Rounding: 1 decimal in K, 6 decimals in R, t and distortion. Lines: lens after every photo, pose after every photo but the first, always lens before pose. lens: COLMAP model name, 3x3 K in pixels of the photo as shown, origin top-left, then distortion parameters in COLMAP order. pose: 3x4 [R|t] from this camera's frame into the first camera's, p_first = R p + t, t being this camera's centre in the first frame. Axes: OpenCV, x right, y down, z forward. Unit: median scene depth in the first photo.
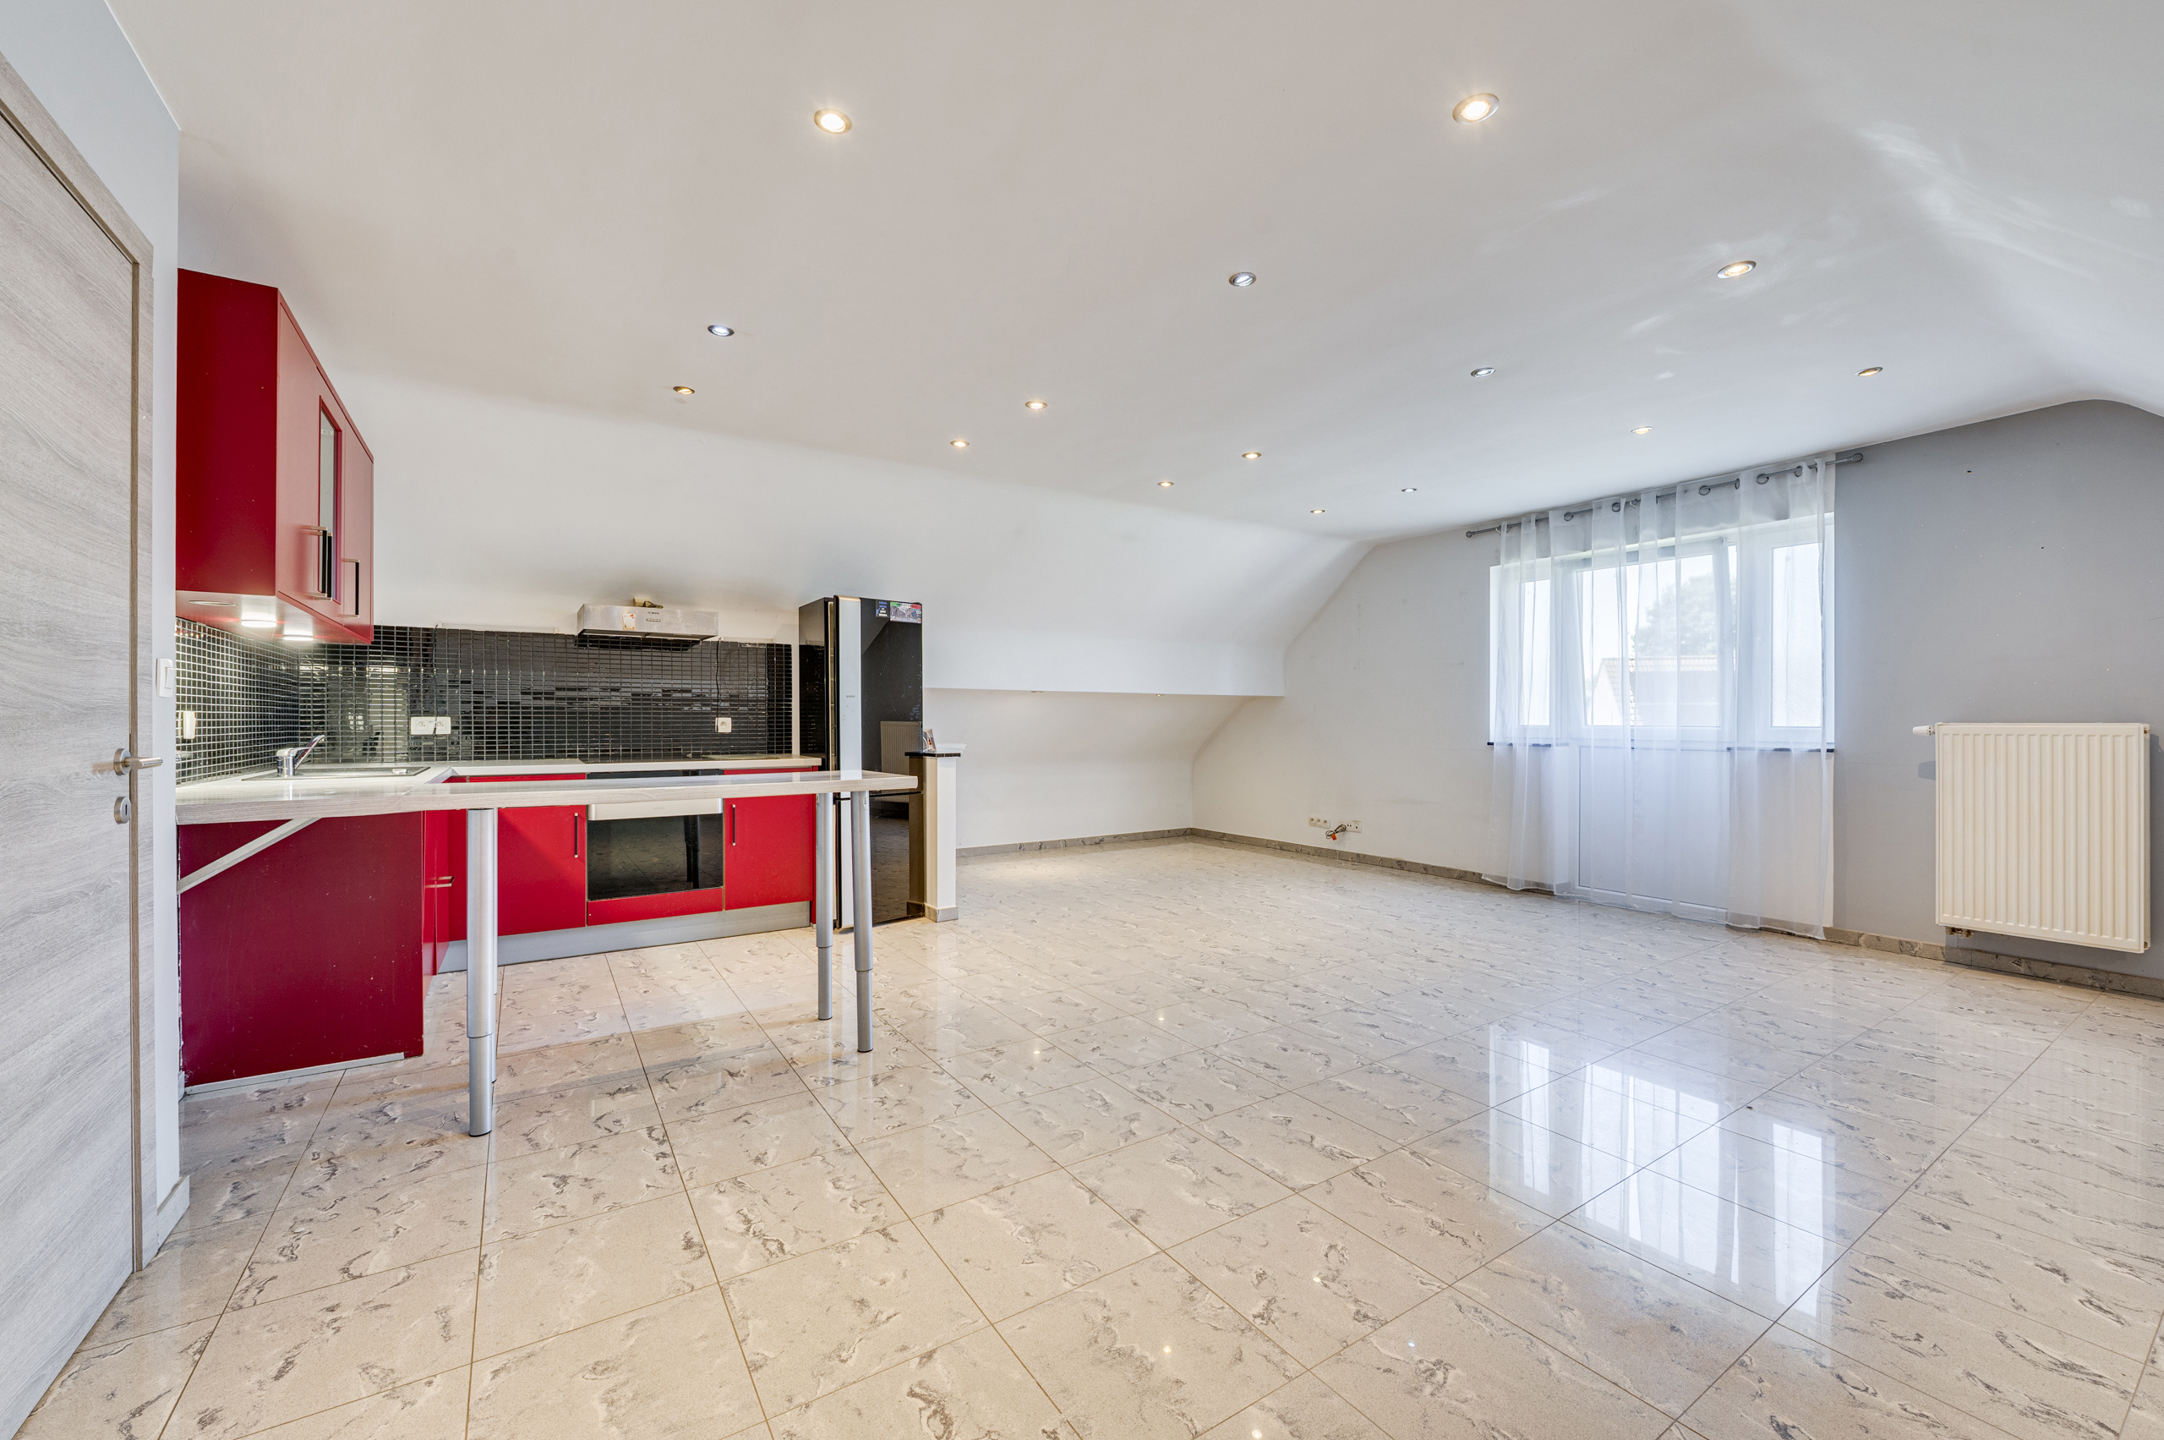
lens RADIAL K [[859.5, 0, 1085.3], [0, 859.5, 722.8], [0, 0, 1]] dist [-0.007603, -0.000501]
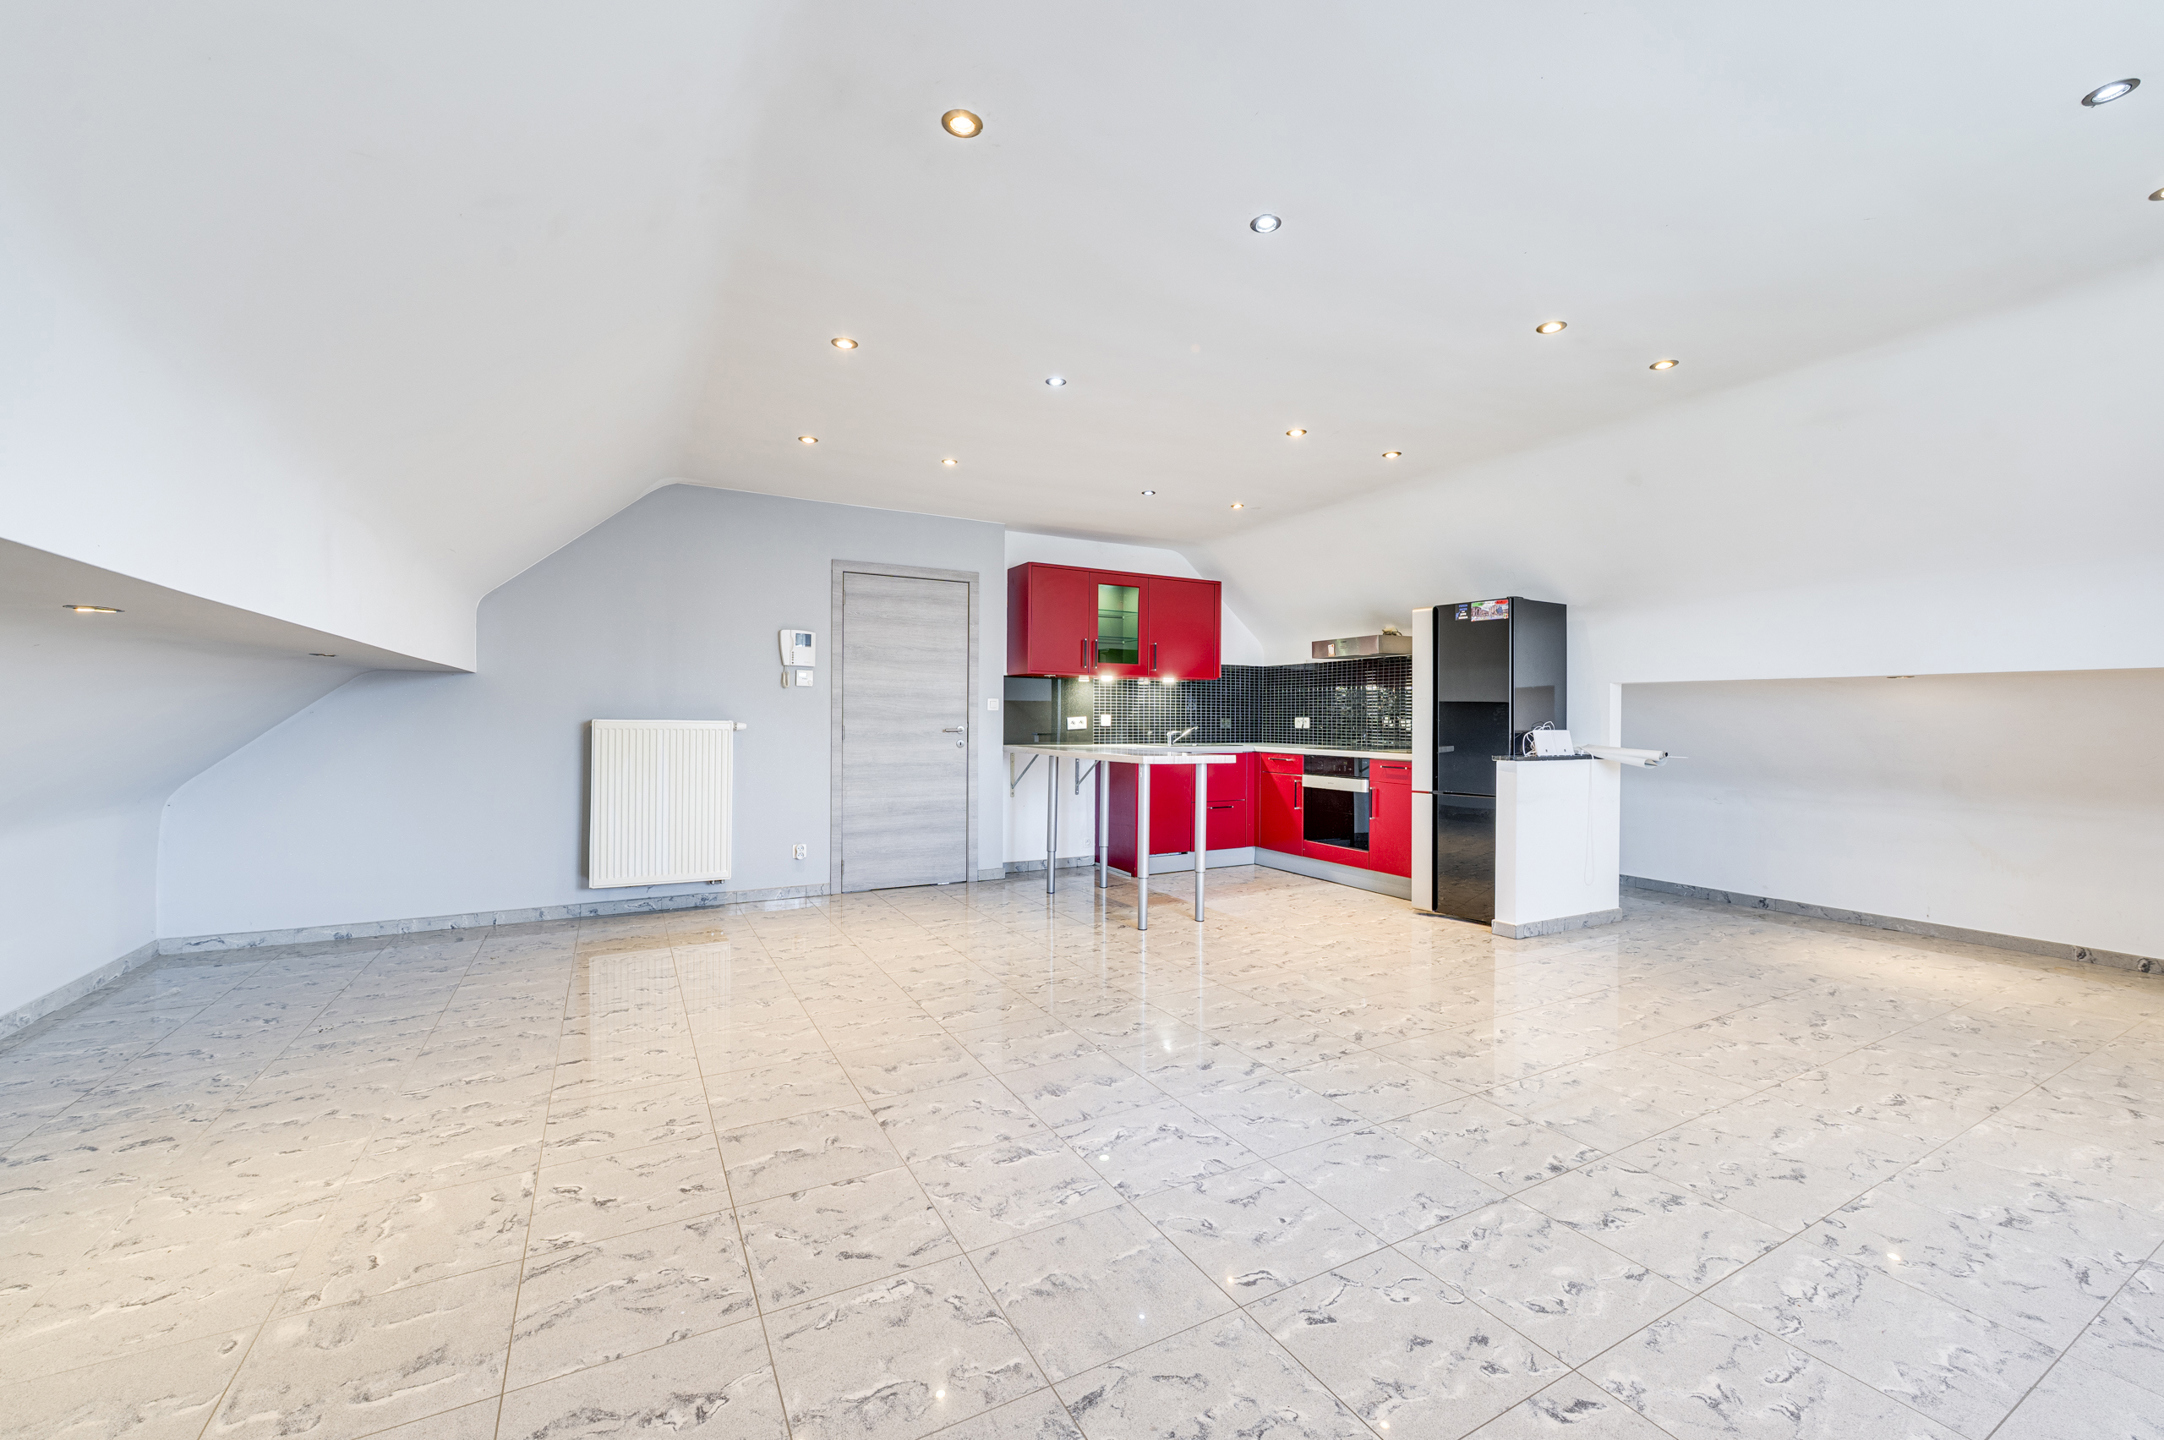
lens RADIAL K [[859.5, 0, 1085.6], [0, 859.5, 713.7], [0, 0, 1]] dist [-0.007603, -0.000501]
pose [[-0.078146, -0.004870, -0.996930, 1.335299], [-0.007946, 0.999959, -0.004262, -0.004588], [0.996910, 0.007589, -0.078182, 1.030714]]
